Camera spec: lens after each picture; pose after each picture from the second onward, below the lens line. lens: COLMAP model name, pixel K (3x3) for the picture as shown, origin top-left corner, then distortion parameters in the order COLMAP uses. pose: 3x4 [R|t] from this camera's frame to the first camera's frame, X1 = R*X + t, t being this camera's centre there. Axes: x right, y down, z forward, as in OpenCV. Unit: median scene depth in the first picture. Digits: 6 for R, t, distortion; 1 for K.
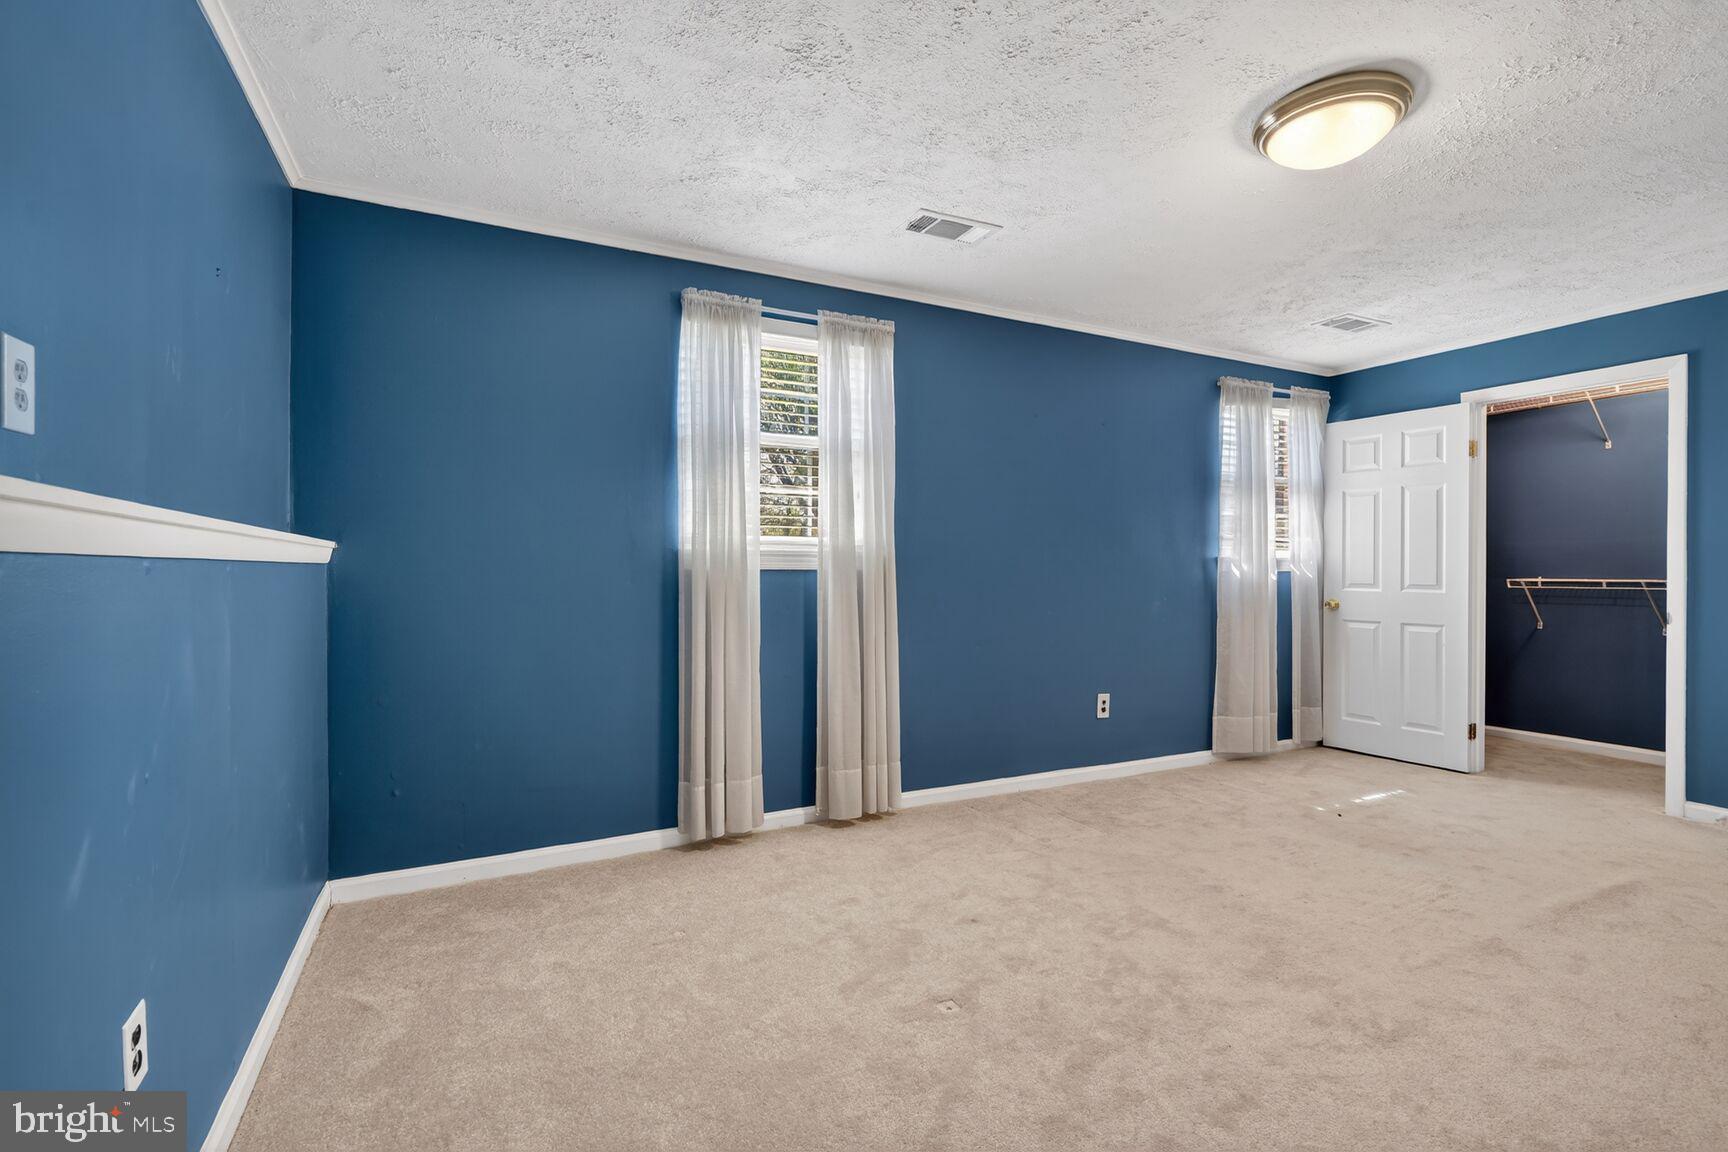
lens RADIAL K [[779.7, 0, 864.0], [0, 779.7, 576.0], [0, 0, 1]] dist [-0.013706, -0.000065]
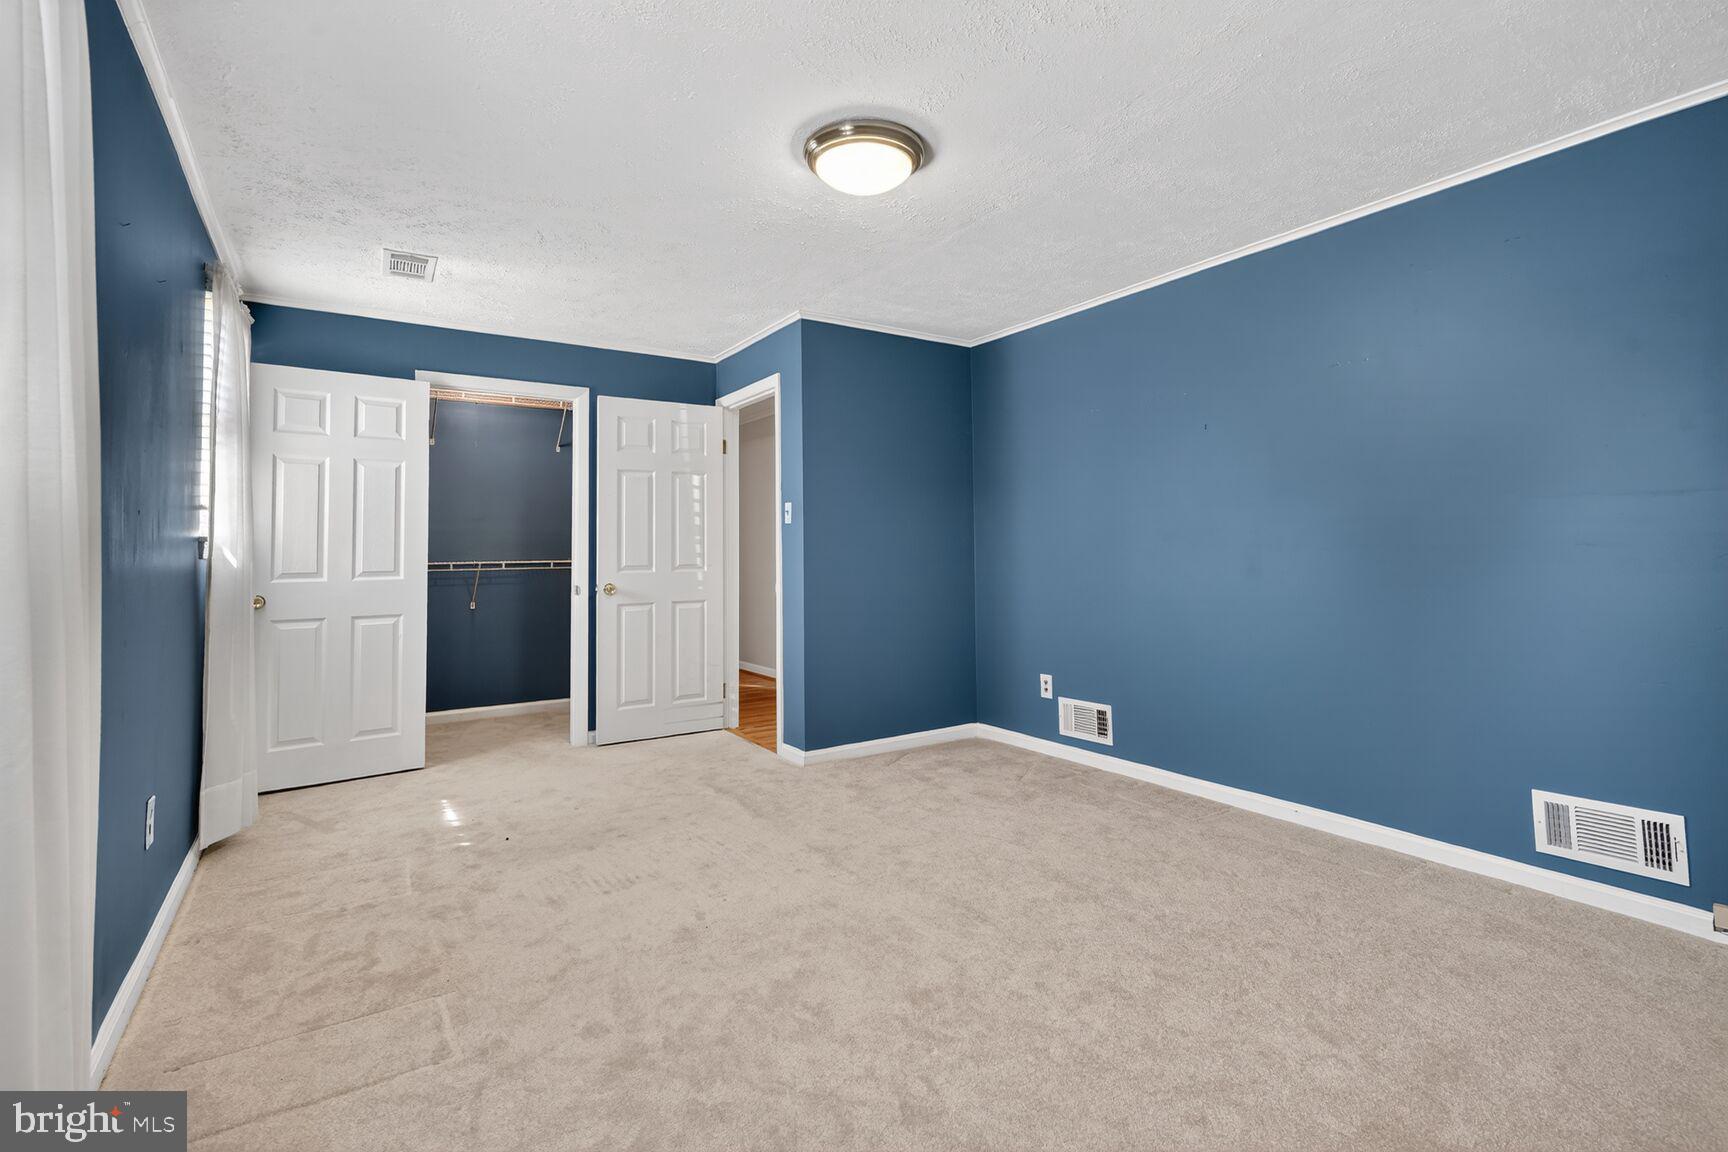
lens RADIAL K [[796.1, 0, 866.2], [0, 796.1, 507.5], [0, 0, 1]] dist [-0.015549, -0.000180]
pose [[-0.129762, 0.055034, 0.990017, -0.264805], [0.022535, 0.998364, -0.052545, -0.001740], [-0.991289, 0.015492, -0.130790, 0.571573]]
